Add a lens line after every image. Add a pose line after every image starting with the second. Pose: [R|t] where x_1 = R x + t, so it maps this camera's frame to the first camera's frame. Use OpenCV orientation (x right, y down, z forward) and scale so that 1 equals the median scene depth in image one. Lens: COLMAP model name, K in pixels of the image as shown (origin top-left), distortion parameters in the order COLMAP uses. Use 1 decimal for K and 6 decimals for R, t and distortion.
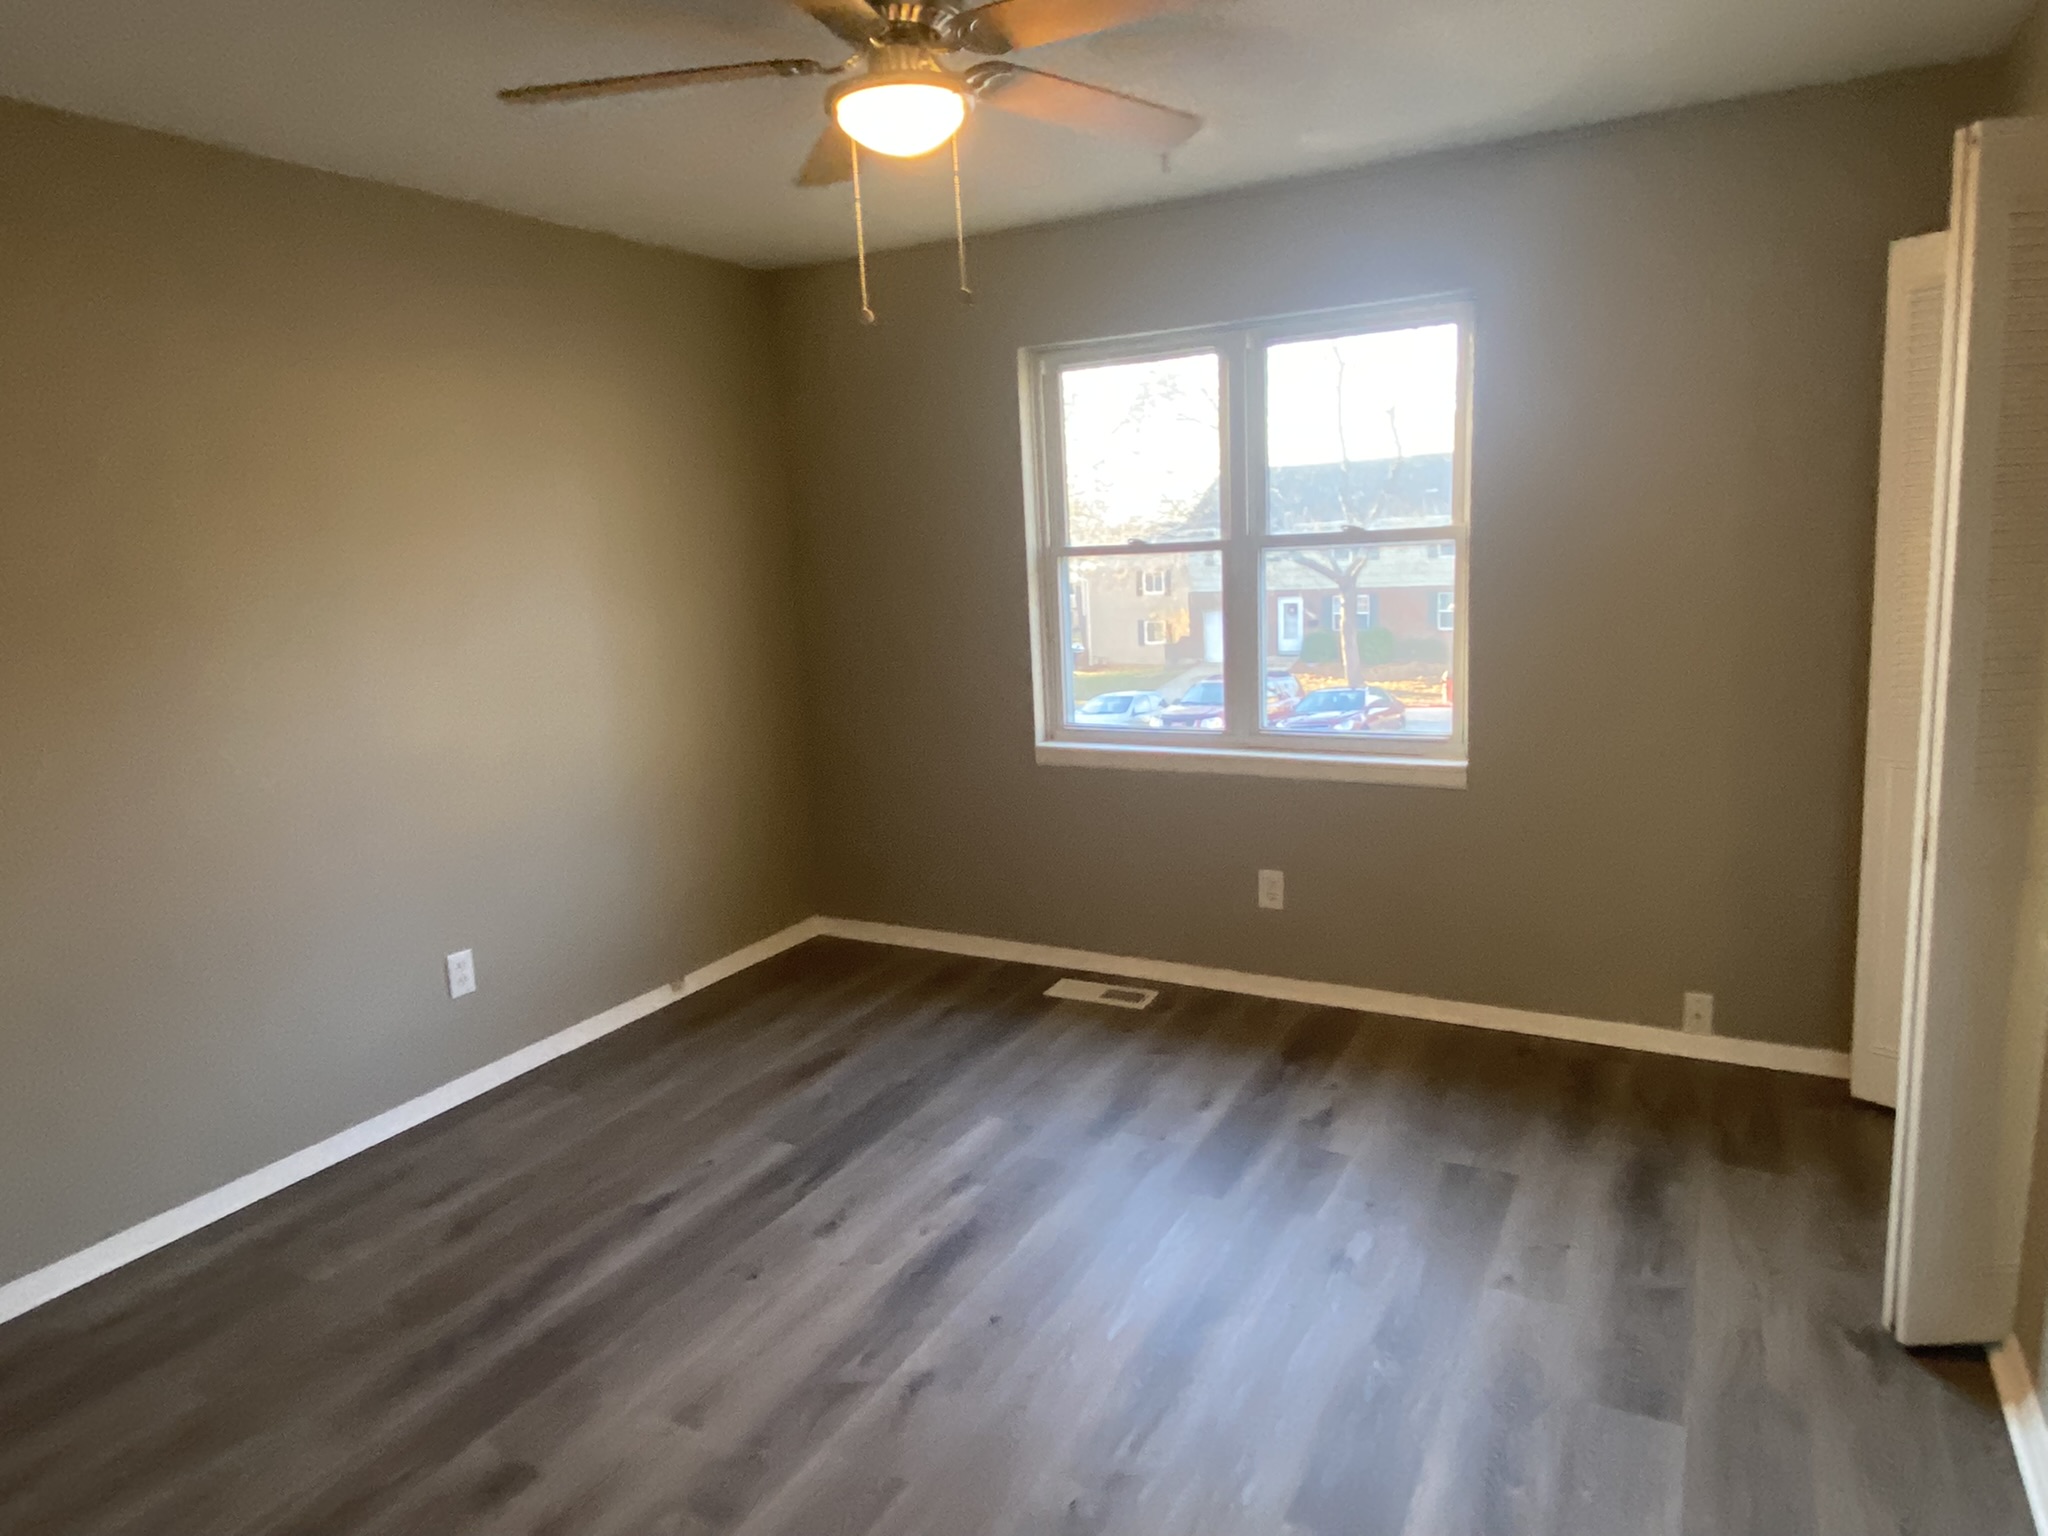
lens RADIAL K [[1266.7, 0, 1024.0], [0, 1266.7, 768.0], [0, 0, 1]] dist [0.045287, -0.046184]
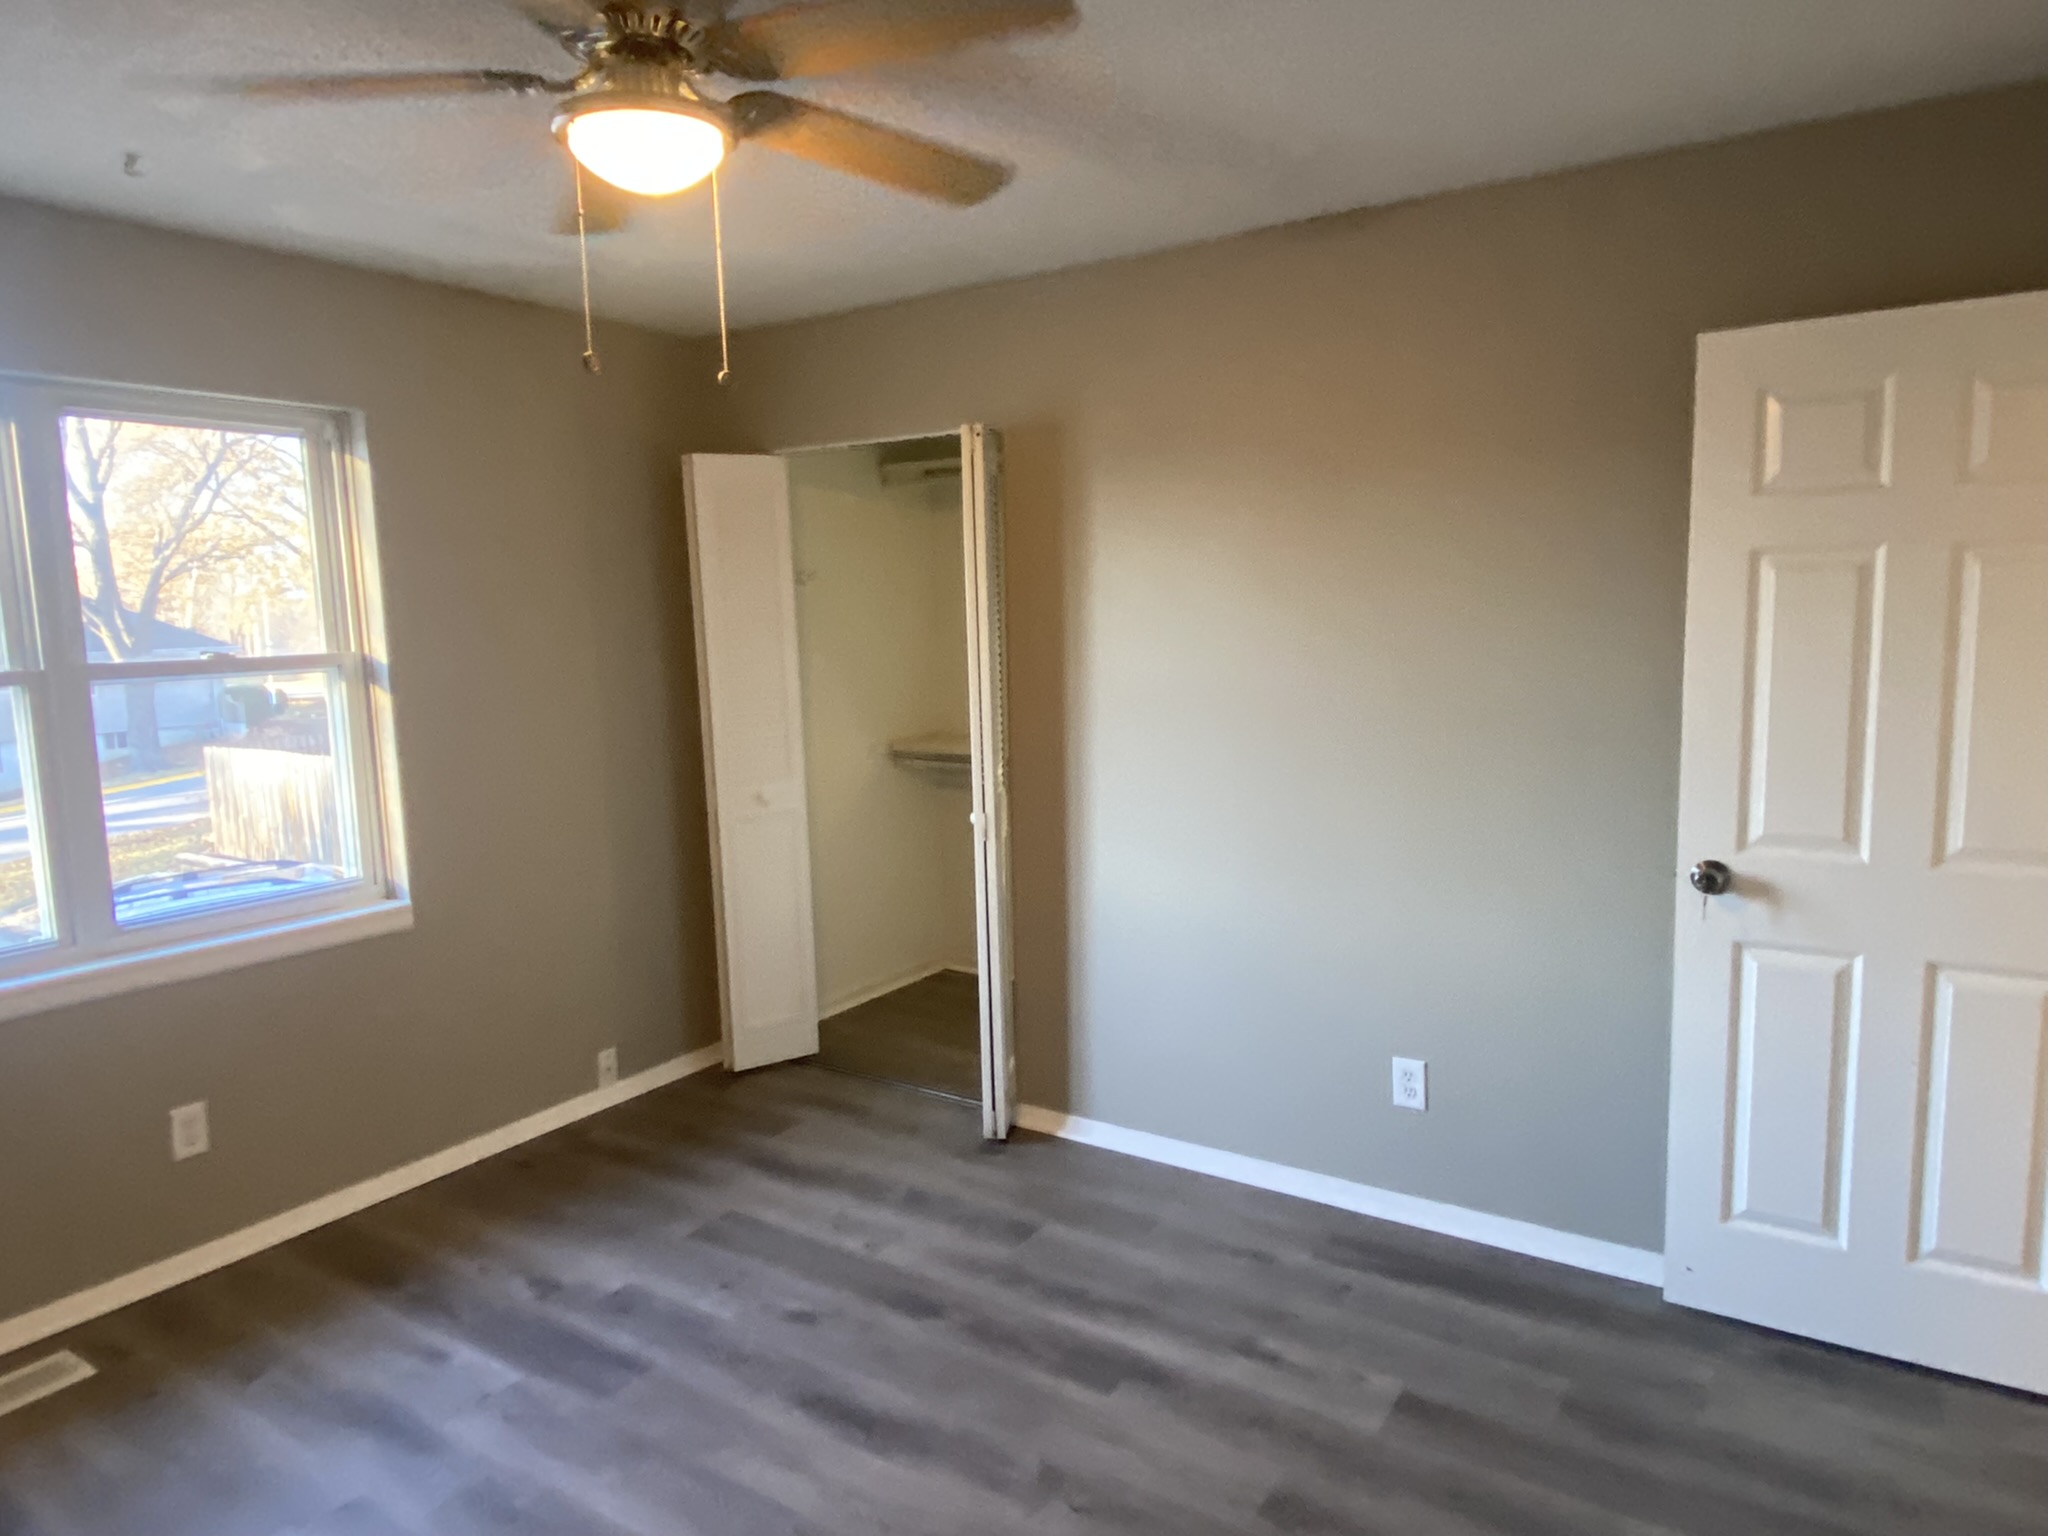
lens RADIAL K [[1266.7, 0, 1024.0], [0, 1266.7, 768.0], [0, 0, 1]] dist [0.045287, -0.046184]
pose [[0.081868, -0.082865, 0.993192, -0.576691], [0.197980, 0.978030, 0.065280, -0.075345], [-0.976781, 0.191287, 0.096475, 0.470361]]
